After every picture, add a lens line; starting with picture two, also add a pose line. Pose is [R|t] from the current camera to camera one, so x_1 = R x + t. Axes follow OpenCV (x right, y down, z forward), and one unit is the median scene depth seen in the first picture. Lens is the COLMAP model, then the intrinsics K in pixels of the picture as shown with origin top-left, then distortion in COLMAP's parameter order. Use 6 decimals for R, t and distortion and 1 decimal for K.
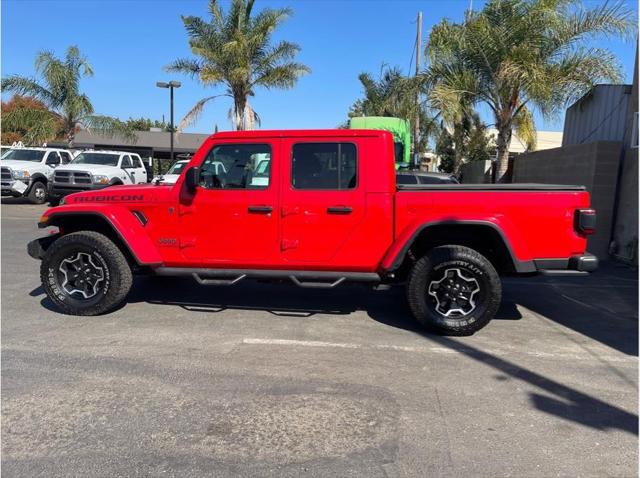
lens RADIAL K [[479.0, 0, 314.1], [0, 479.0, 239.1], [0, 0, 1]] dist [0.057568, -0.078517]
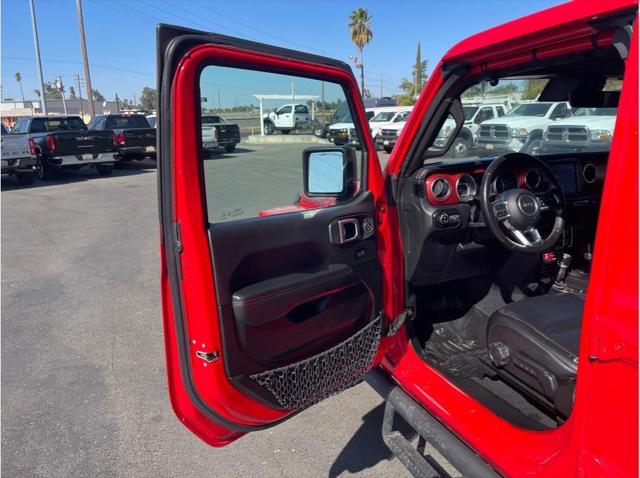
lens RADIAL K [[479.0, 0, 332.1], [0, 479.0, 230.4], [0, 0, 1]] dist [0.057568, -0.078517]
pose [[0.521101, 0.142984, -0.841433, 0.015501], [-0.072095, 0.989718, 0.123533, -0.034415], [0.850444, -0.003710, 0.526052, 0.205013]]
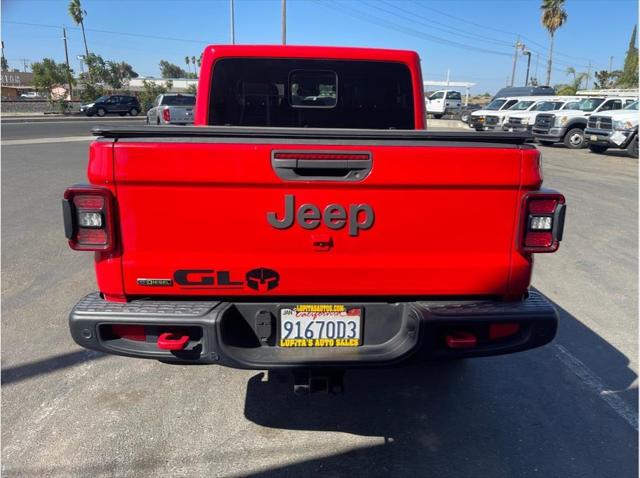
lens RADIAL K [[479.0, 0, 327.7], [0, 479.0, 228.9], [0, 0, 1]] dist [0.057568, -0.078517]
pose [[0.165602, 0.213098, -0.962894, 0.245670], [-0.145375, 0.970984, 0.189886, -0.032439], [0.975419, 0.108536, 0.191776, 0.280859]]
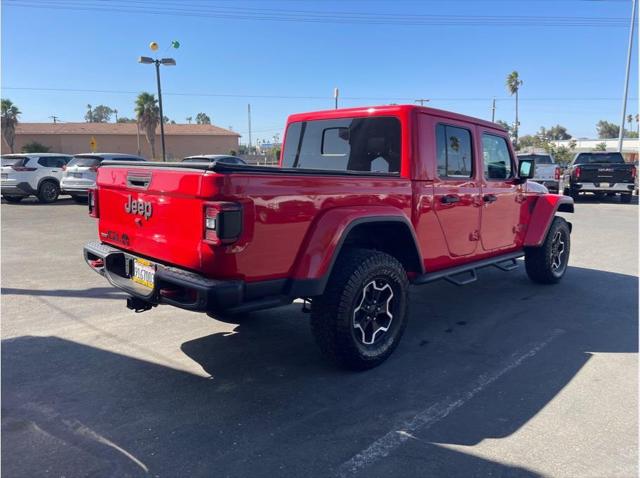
lens RADIAL K [[479.0, 0, 328.3], [0, 479.0, 239.0], [0, 0, 1]] dist [0.057568, -0.078517]
pose [[-0.609162, 0.085129, -0.788463, 0.249396], [-0.138000, 0.967675, 0.211096, -0.052071], [0.780946, 0.237400, -0.577723, 0.455914]]
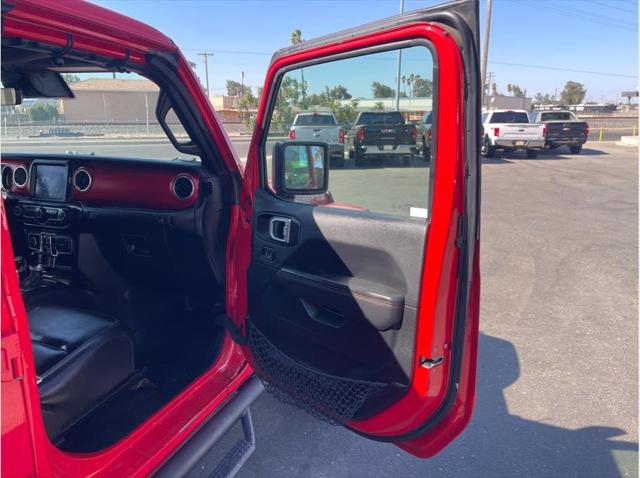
lens RADIAL K [[479.0, 0, 319.3], [0, 479.0, 237.6], [0, 0, 1]] dist [0.057568, -0.078517]
pose [[-0.260126, 0.192310, -0.946230, 0.035884], [-0.140930, 0.961910, 0.234240, -0.059548], [0.955235, 0.194284, -0.223115, 0.408554]]
